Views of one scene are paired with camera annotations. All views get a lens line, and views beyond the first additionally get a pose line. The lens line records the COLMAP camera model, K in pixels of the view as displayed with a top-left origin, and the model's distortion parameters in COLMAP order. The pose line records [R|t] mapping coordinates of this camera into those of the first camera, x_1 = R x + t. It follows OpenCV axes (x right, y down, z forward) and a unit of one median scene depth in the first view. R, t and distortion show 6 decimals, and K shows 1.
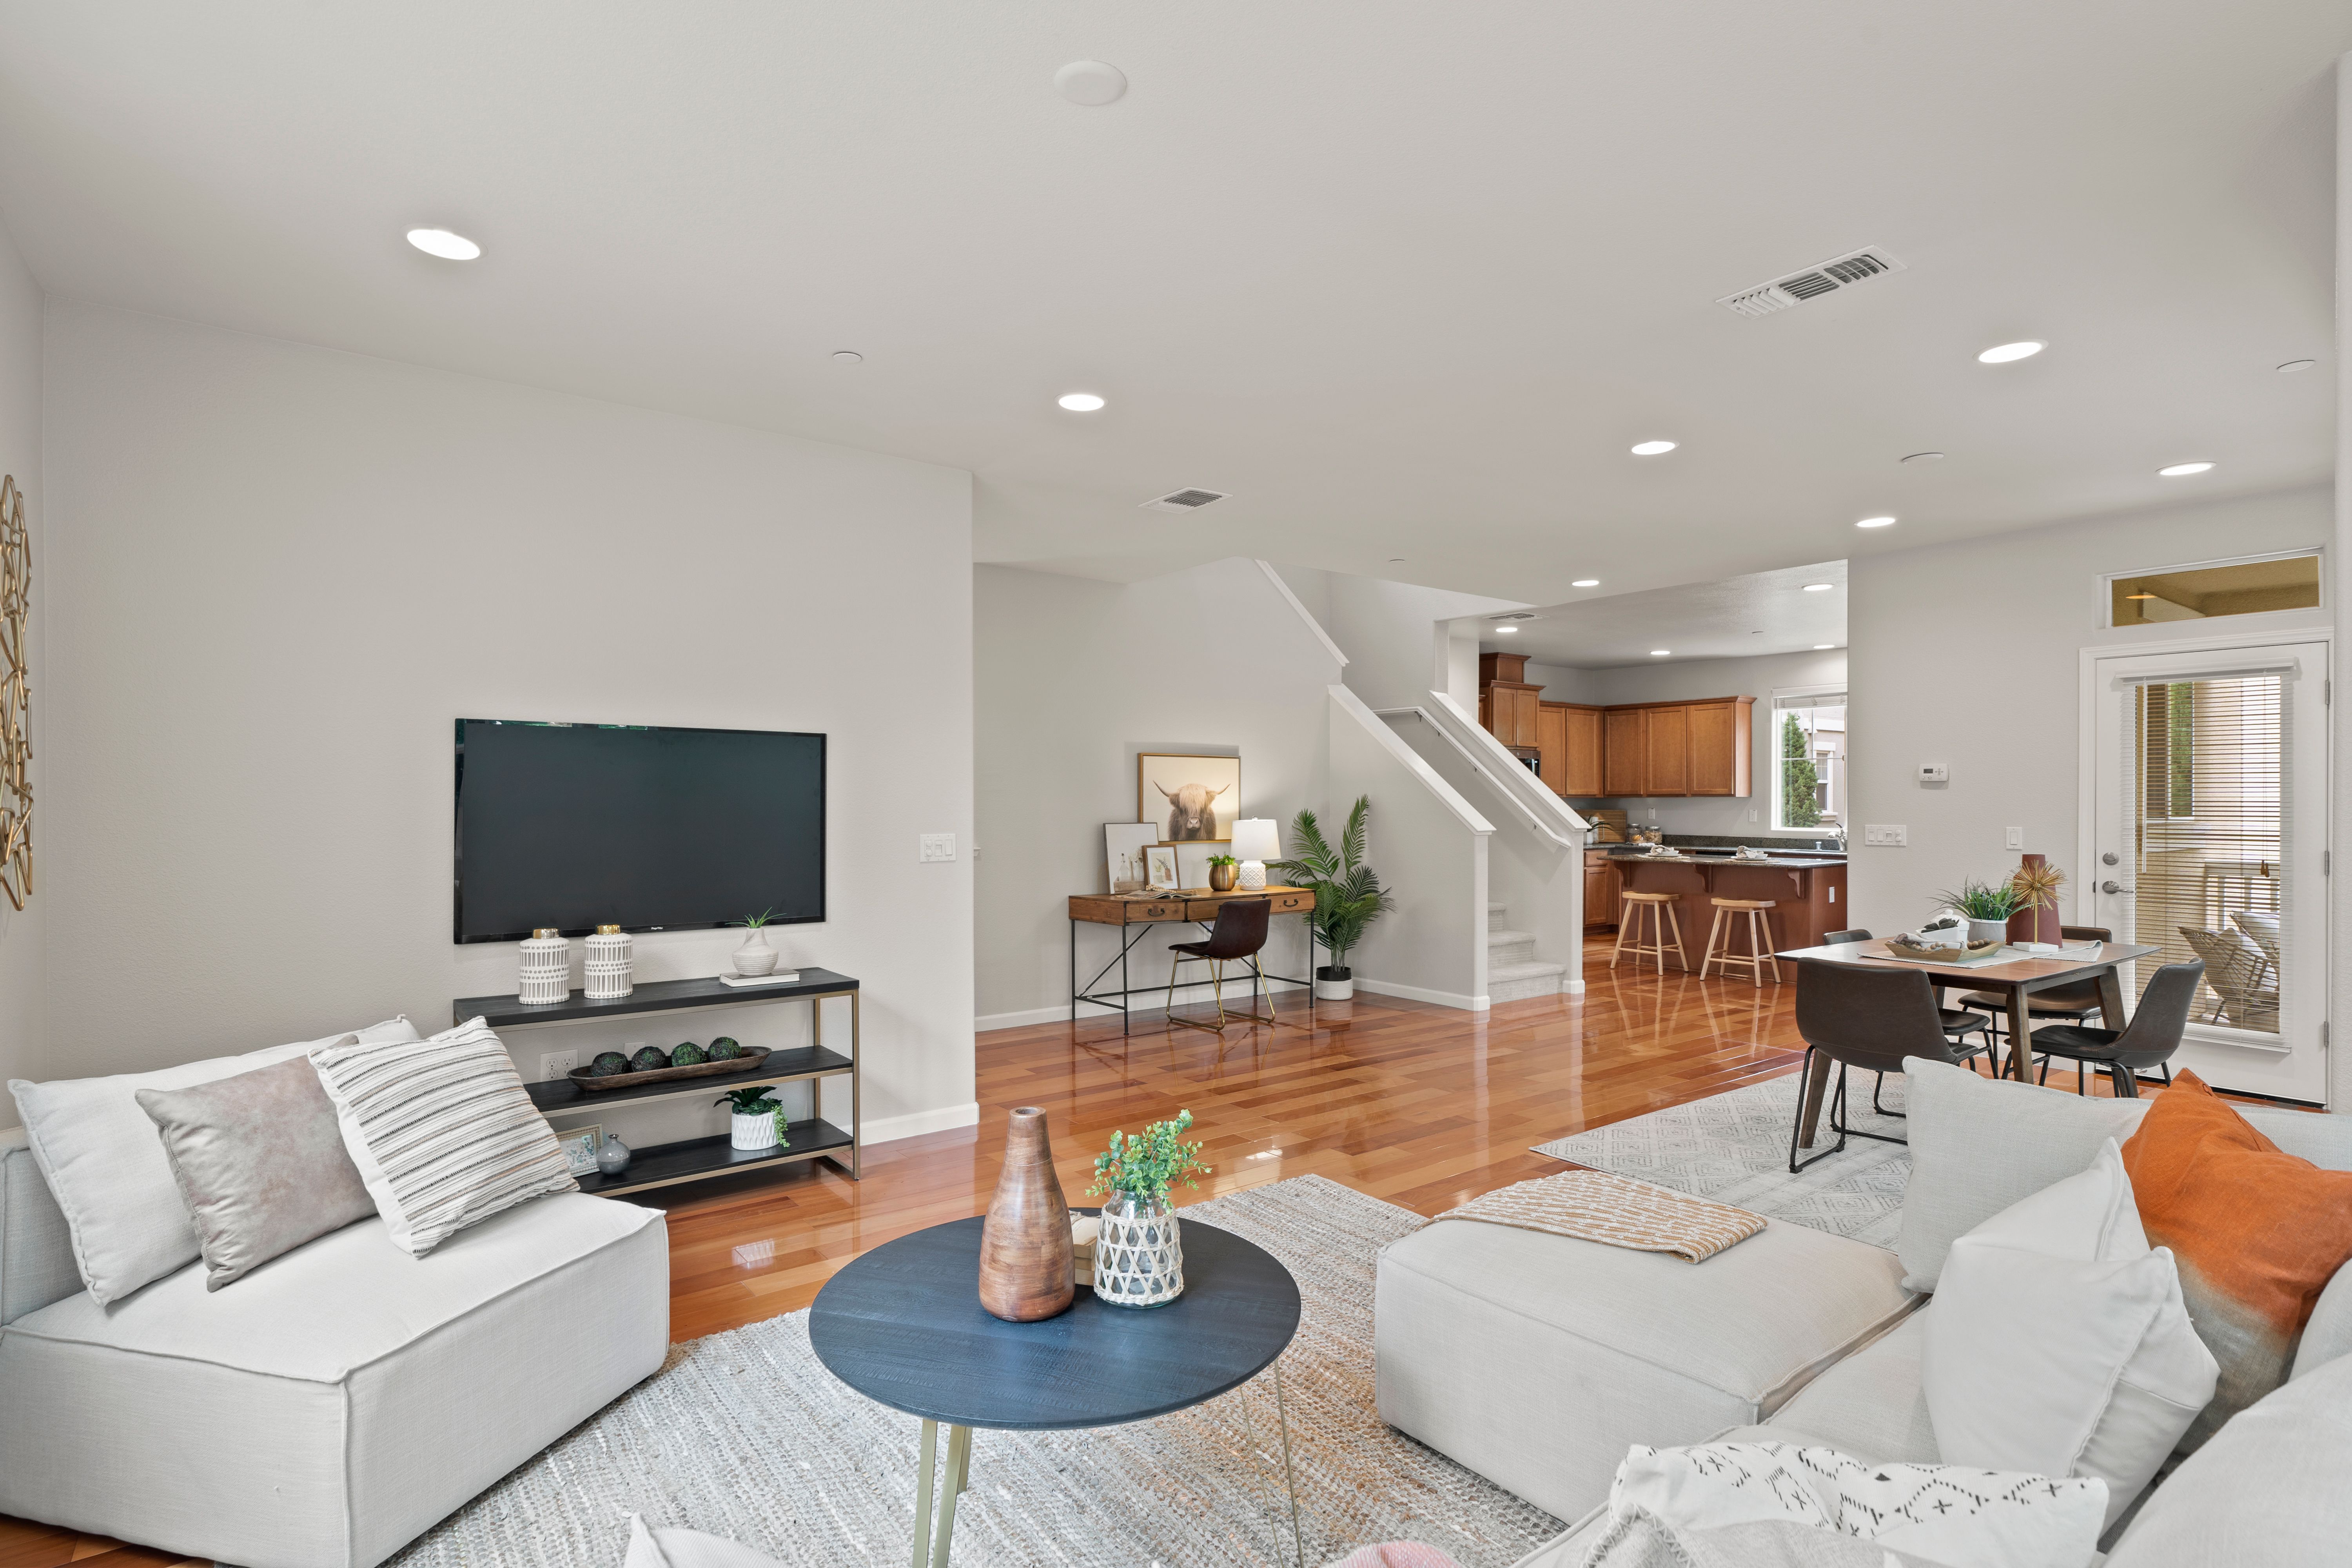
lens RADIAL K [[1166.9, 0, 1179.0], [0, 1166.9, 794.3], [0, 0, 1]] dist [0.003520, -0.000217]
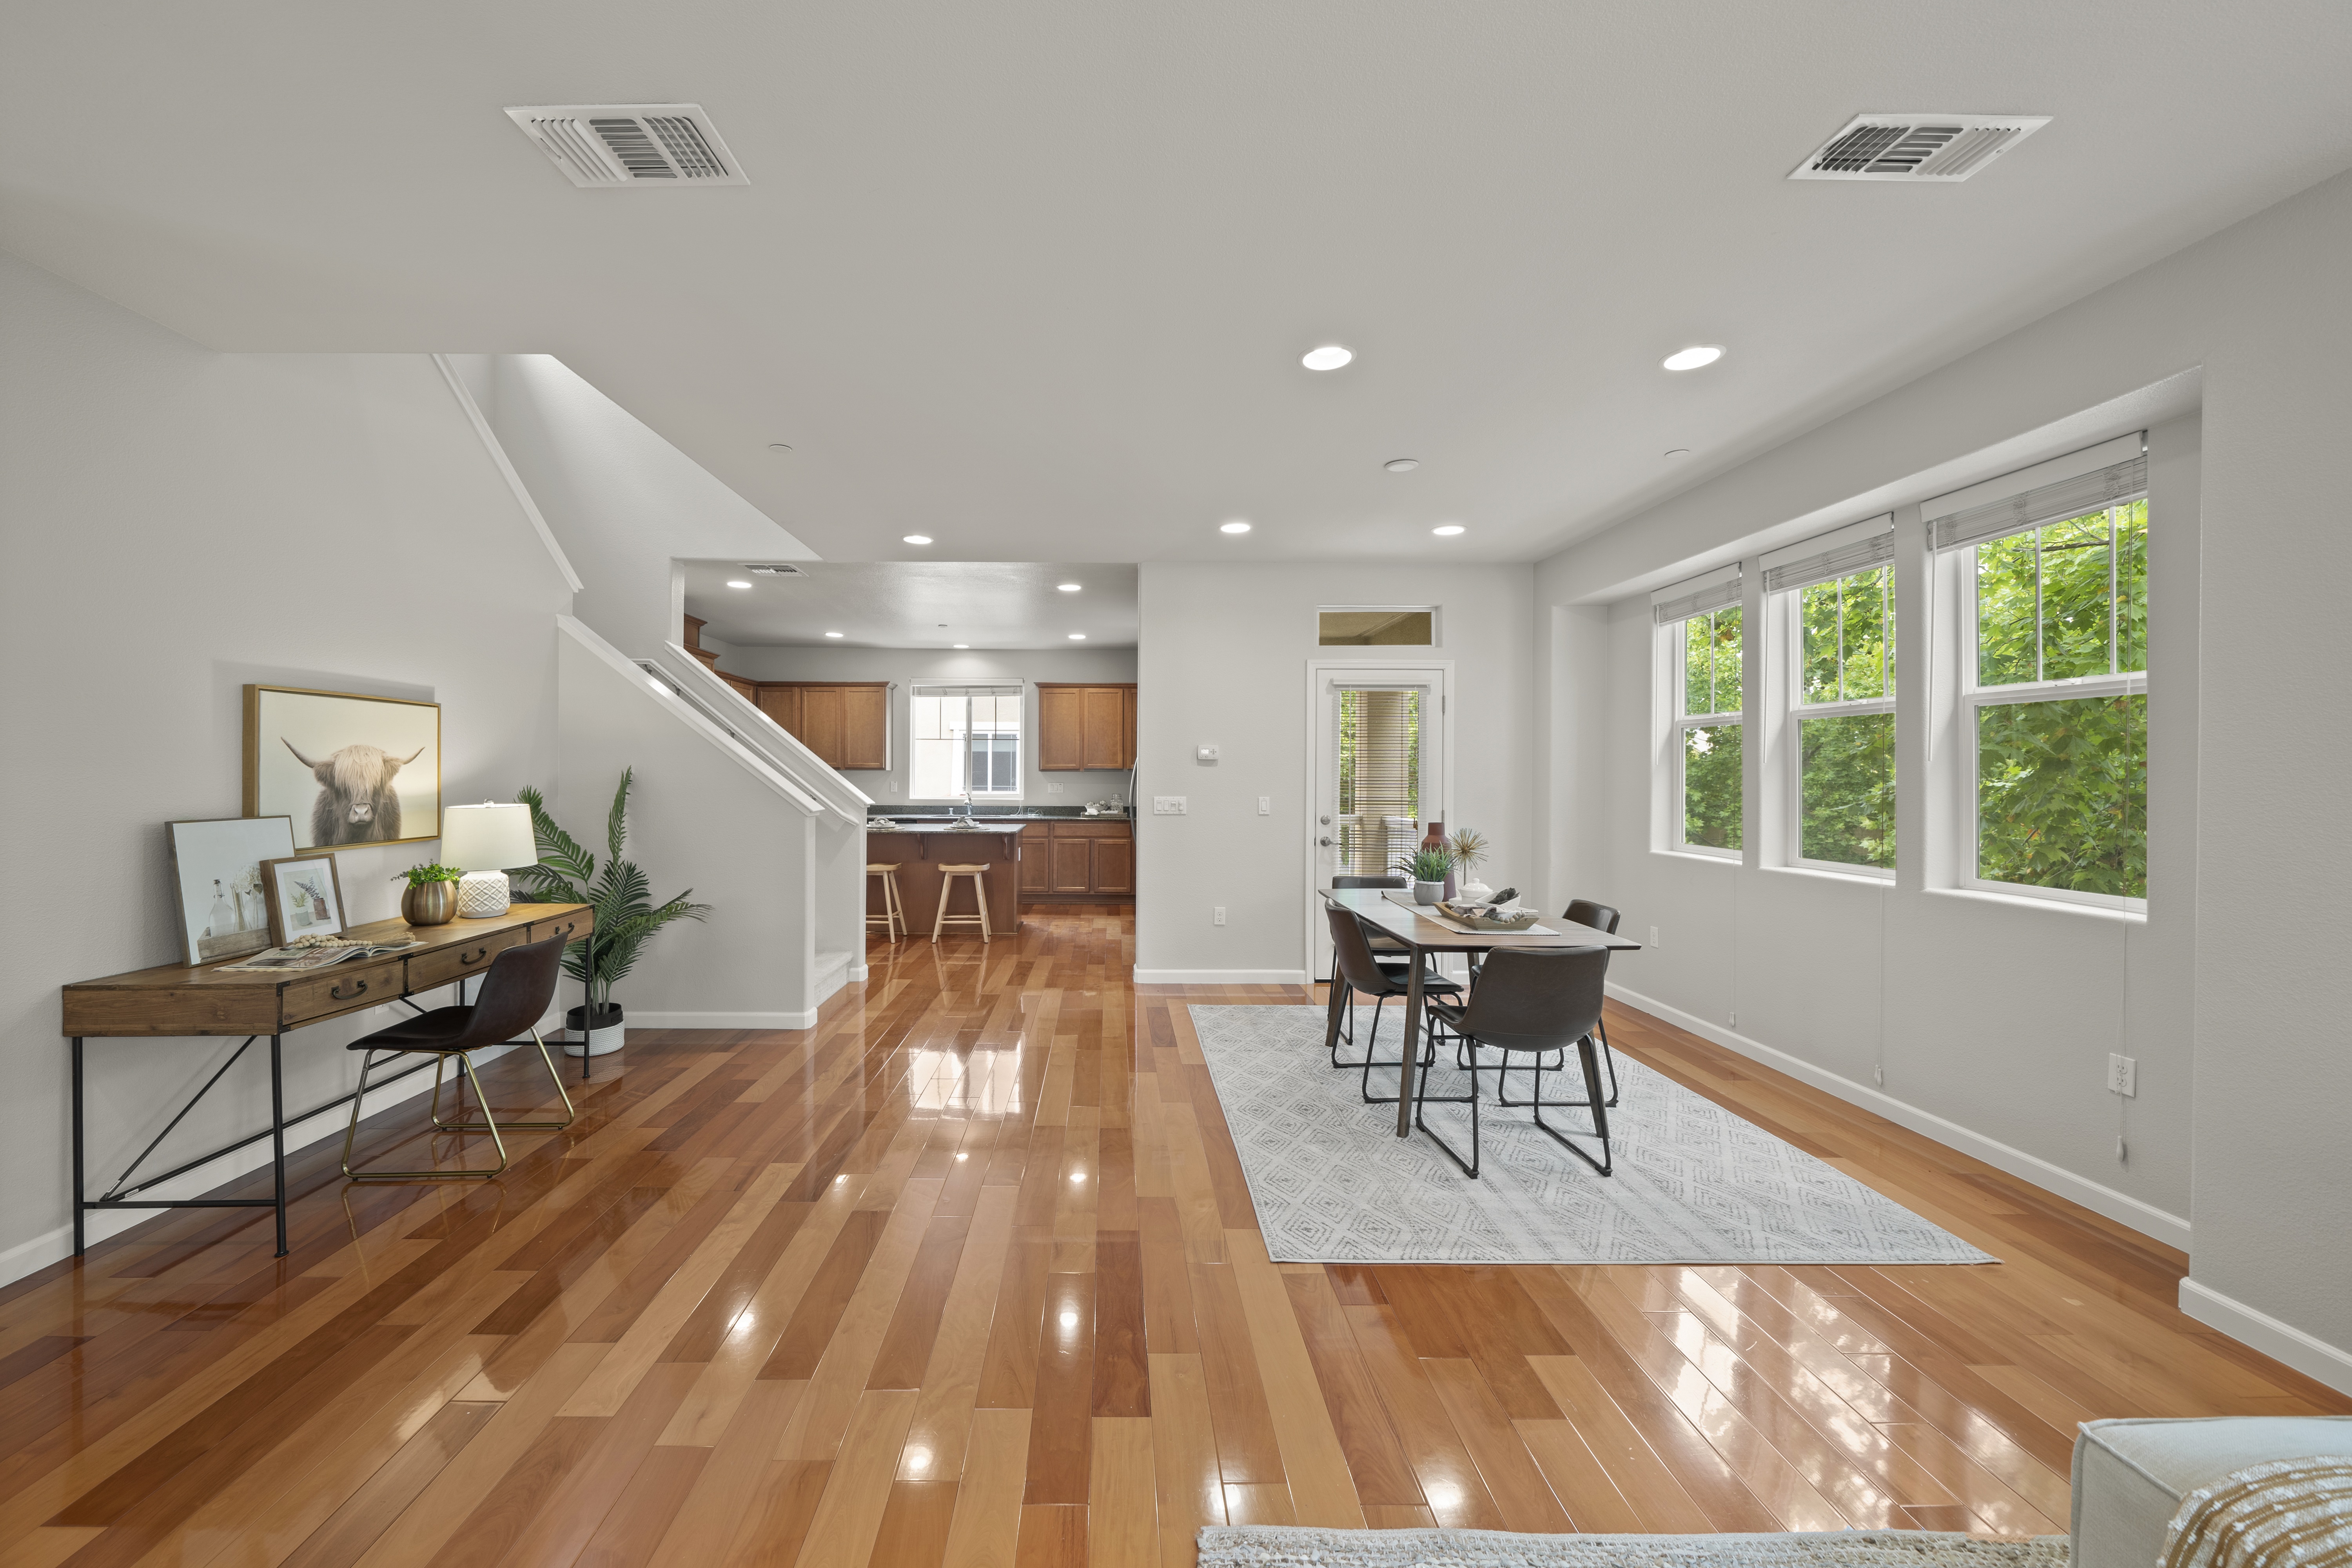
lens RADIAL K [[885.4, 0, 1115.5], [0, 885.4, 774.7], [0, 0, 1]] dist [-0.003247, -0.000358]
pose [[0.598312, 0.001013, 0.801262, -0.115397], [-0.008426, 0.999952, 0.005028, 0.000232], [-0.801219, -0.009759, 0.598292, 0.438729]]
